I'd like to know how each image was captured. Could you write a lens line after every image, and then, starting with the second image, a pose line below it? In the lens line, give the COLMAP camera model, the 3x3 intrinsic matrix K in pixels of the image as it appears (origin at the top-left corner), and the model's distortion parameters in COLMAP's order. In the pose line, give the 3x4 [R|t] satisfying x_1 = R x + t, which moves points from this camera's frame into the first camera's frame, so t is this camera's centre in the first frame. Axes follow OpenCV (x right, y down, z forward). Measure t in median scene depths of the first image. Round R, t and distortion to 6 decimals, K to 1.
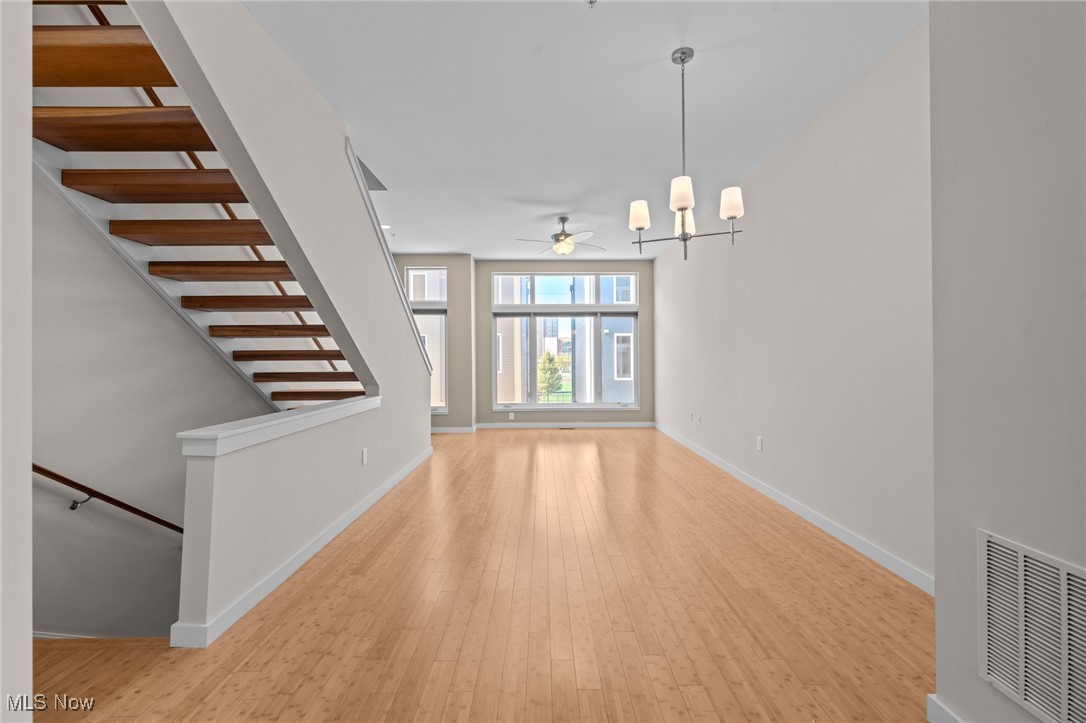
lens RADIAL K [[459.1, 0, 553.9], [0, 459.1, 360.1], [0, 0, 1]] dist [-0.000174, -0.000099]
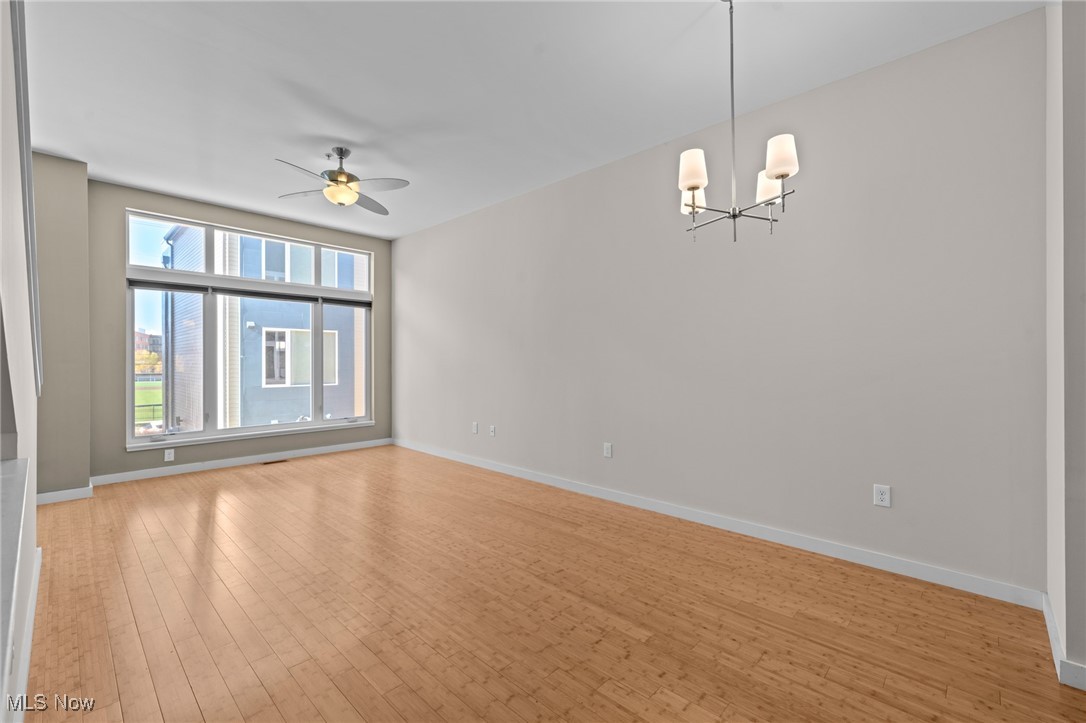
lens RADIAL K [[459.1, 0, 534.5], [0, 459.1, 362.3], [0, 0, 1]] dist [-0.000174, -0.000099]
pose [[0.695934, 0.003354, 0.718098, -0.263798], [-0.003737, 0.999992, -0.001050, -0.000640], [-0.718096, -0.001953, 0.695941, 0.331605]]
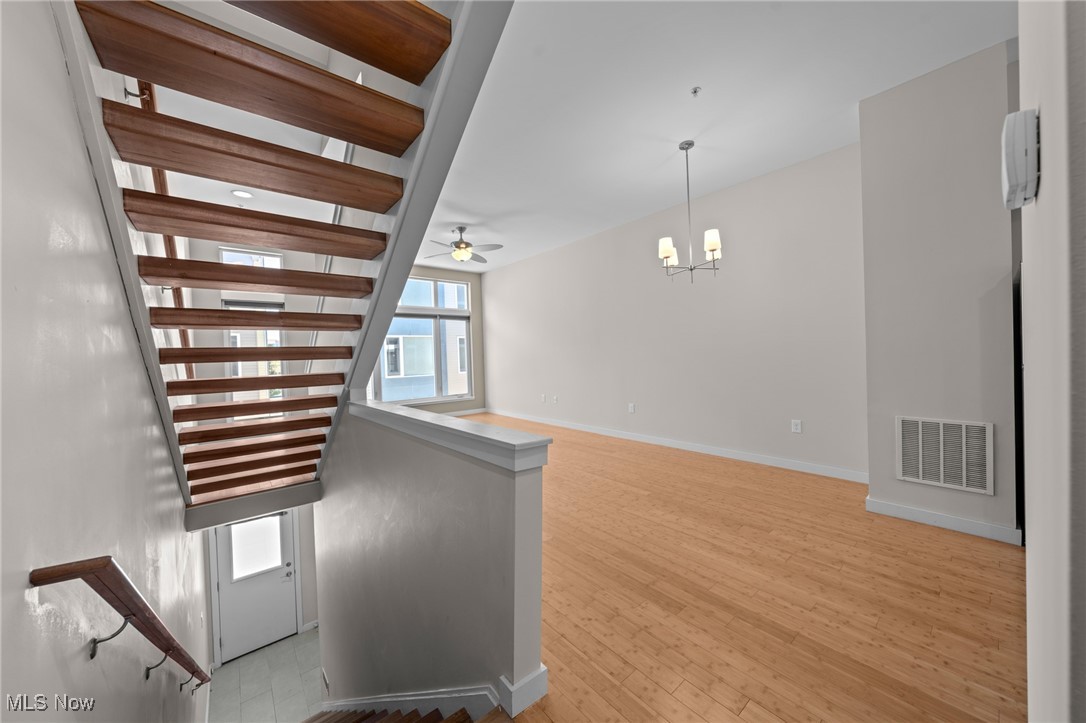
lens RADIAL K [[386.7, 0, 539.4], [0, 386.7, 362.3], [0, 0, 1]] dist [-0.000641, 0.000037]
pose [[0.764734, -0.030376, 0.643629, -0.443971], [0.026693, 0.999524, 0.015457, 0.003314], [-0.643792, 0.005360, 0.765181, 0.170978]]
